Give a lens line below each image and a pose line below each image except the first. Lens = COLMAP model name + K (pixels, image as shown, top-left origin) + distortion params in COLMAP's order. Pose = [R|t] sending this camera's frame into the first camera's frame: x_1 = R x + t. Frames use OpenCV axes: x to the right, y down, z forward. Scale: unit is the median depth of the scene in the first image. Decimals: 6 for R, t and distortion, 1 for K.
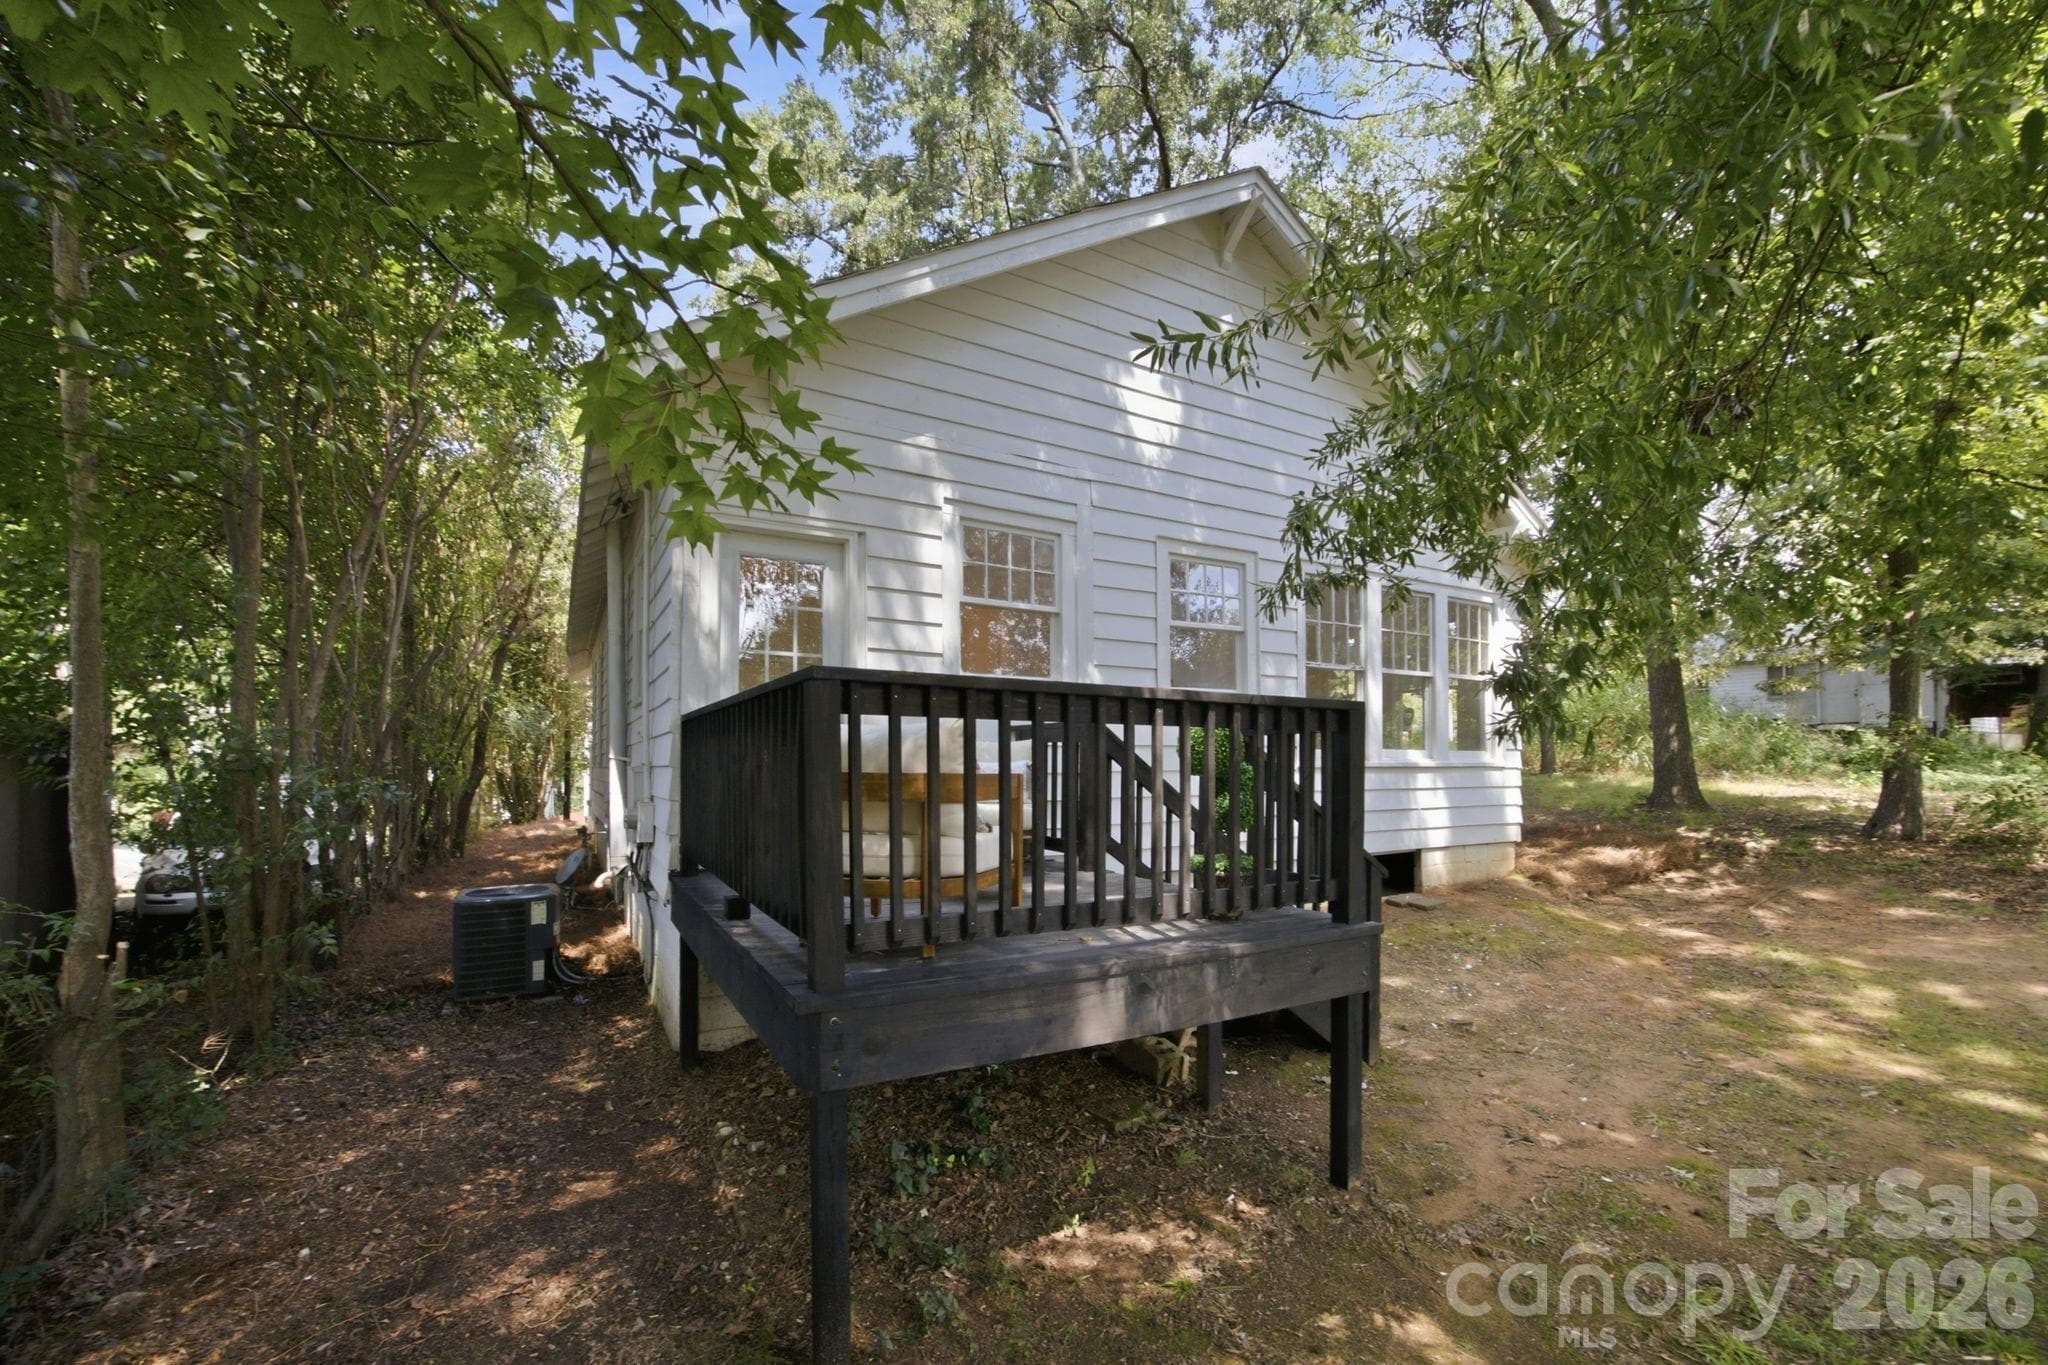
lens RADIAL K [[830.3, 0, 1030.6], [0, 830.3, 749.5], [0, 0, 1]] dist [0.000173, 0.000130]
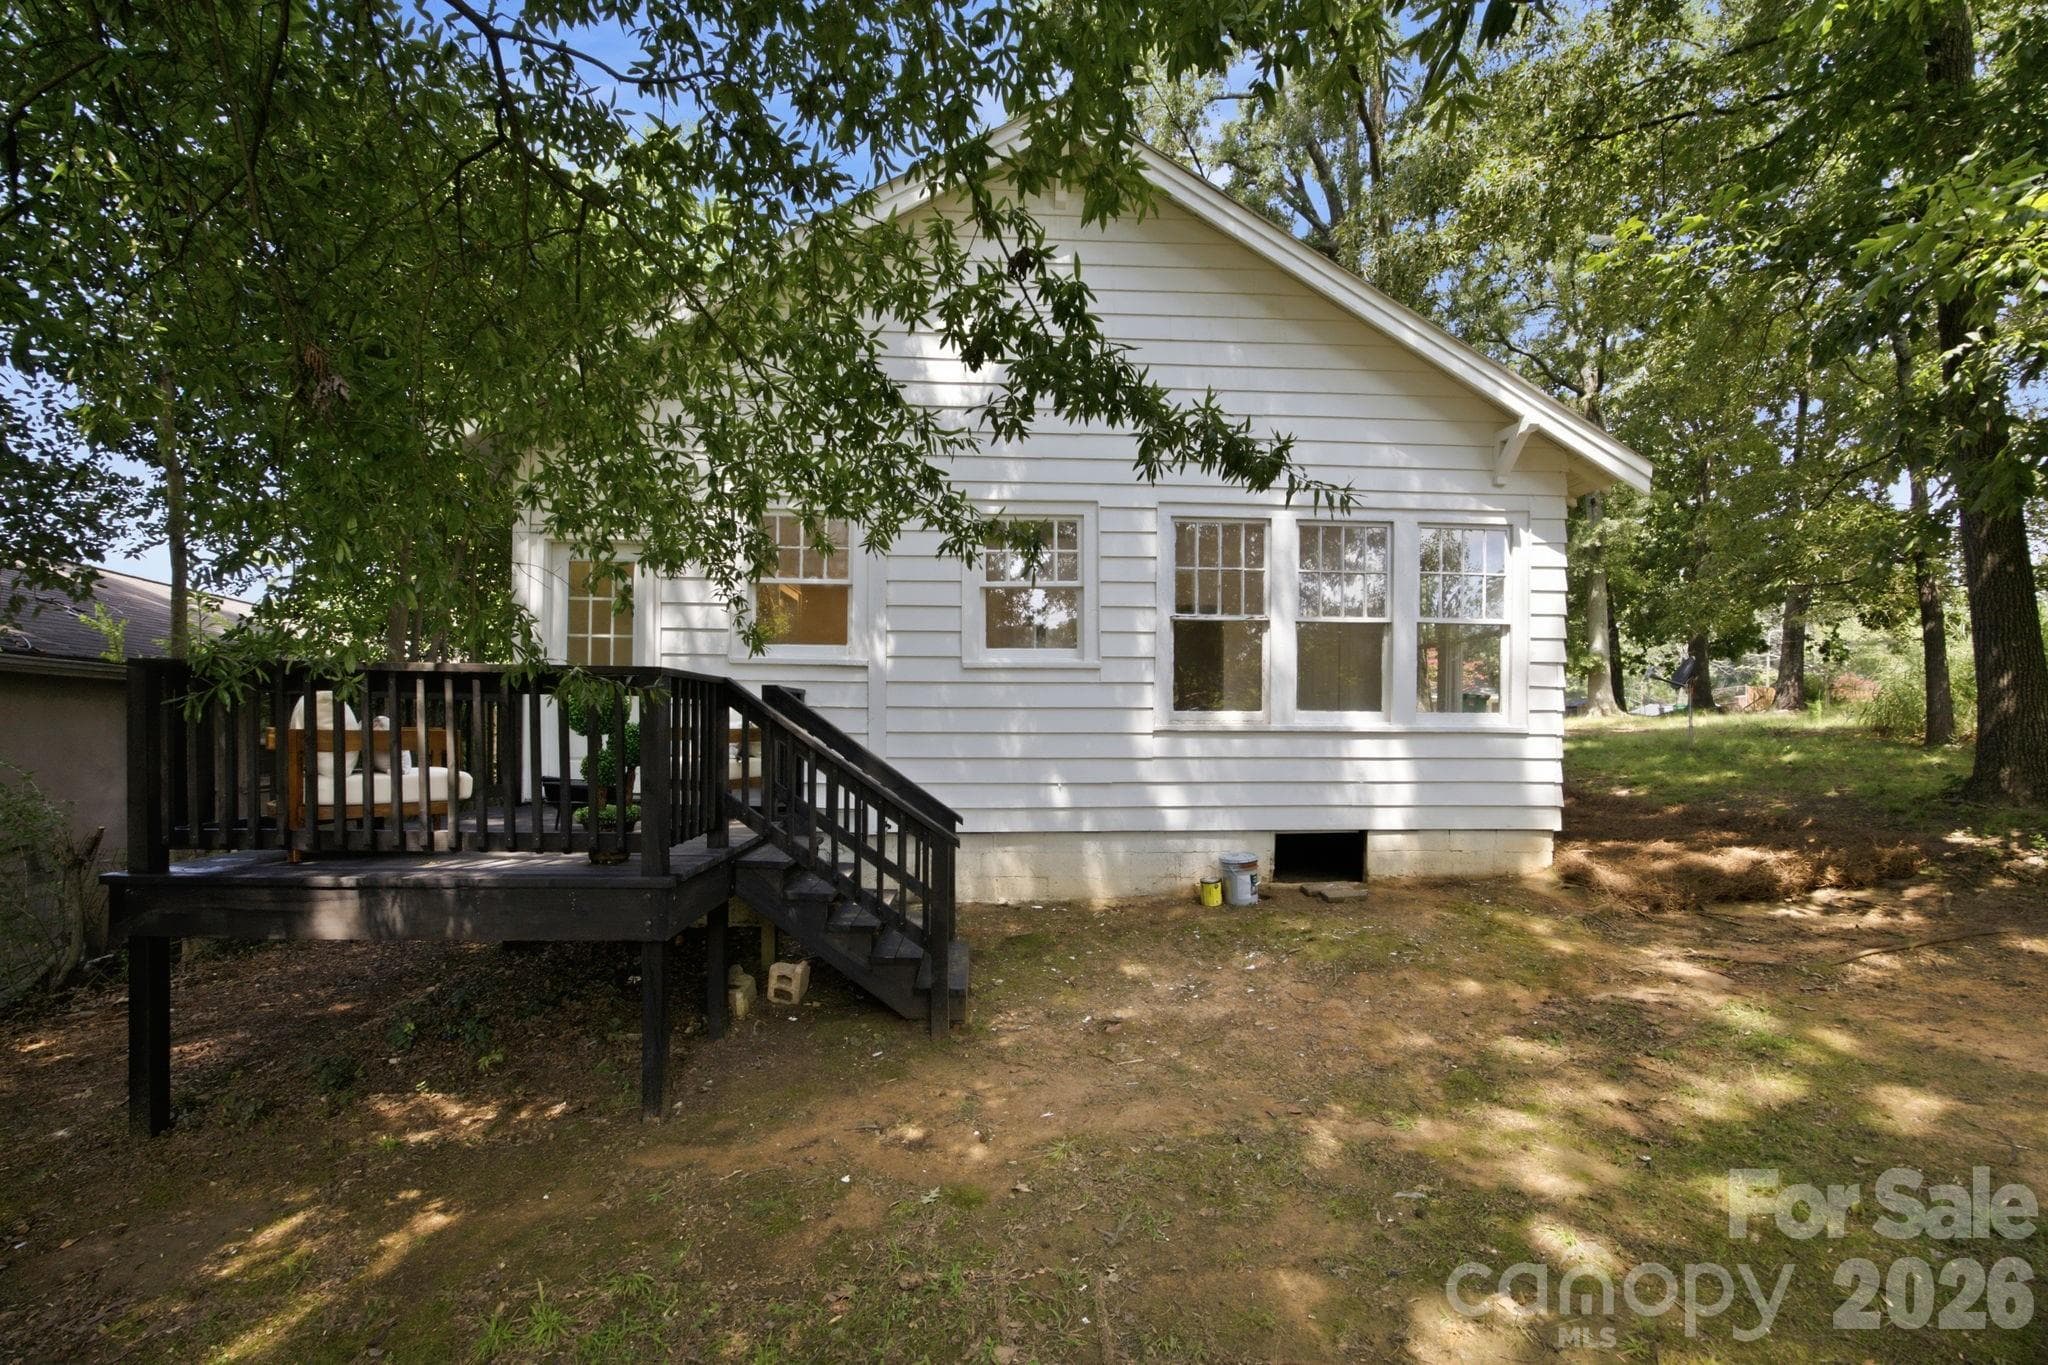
lens RADIAL K [[813.7, 0, 1033.7], [0, 813.7, 719.2], [0, 0, 1]] dist [-0.014528, 0.000014]
pose [[0.893495, 0.006577, -0.449025, 0.776463], [-0.000686, 0.999912, 0.013283, -0.003190], [0.449072, -0.011560, 0.893421, 0.178719]]
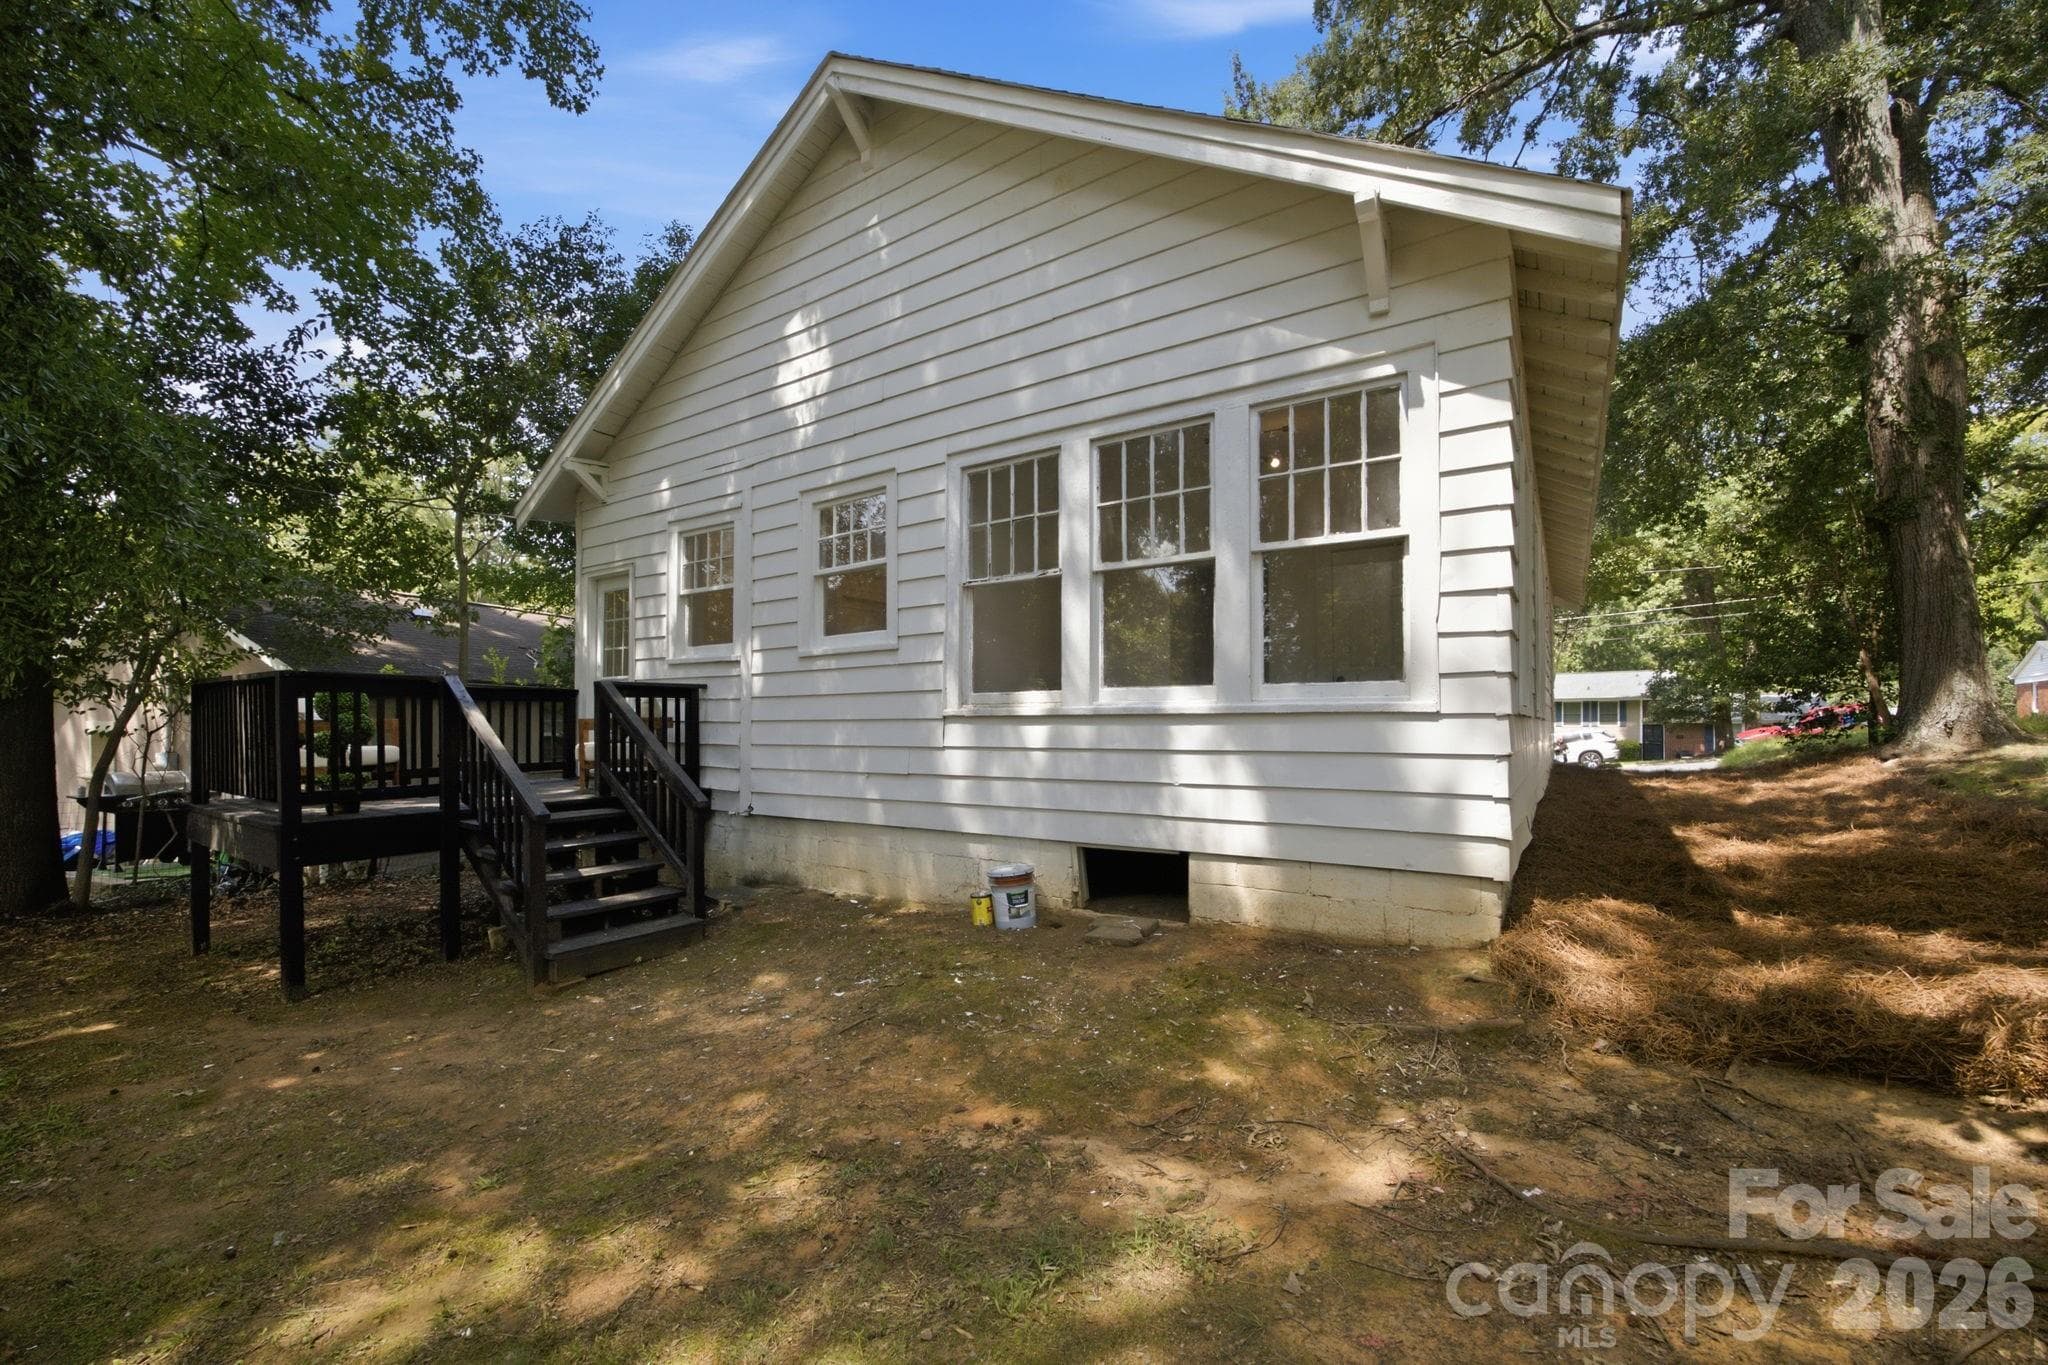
lens RADIAL K [[794.9, 0, 1030.2], [0, 794.9, 706.7], [0, 0, 1]] dist [-0.009768, 0.000311]
pose [[0.457433, -0.012330, -0.889158, 1.339144], [0.020353, 0.999787, -0.003394, 0.022387], [0.889011, -0.016545, 0.457587, 0.924287]]
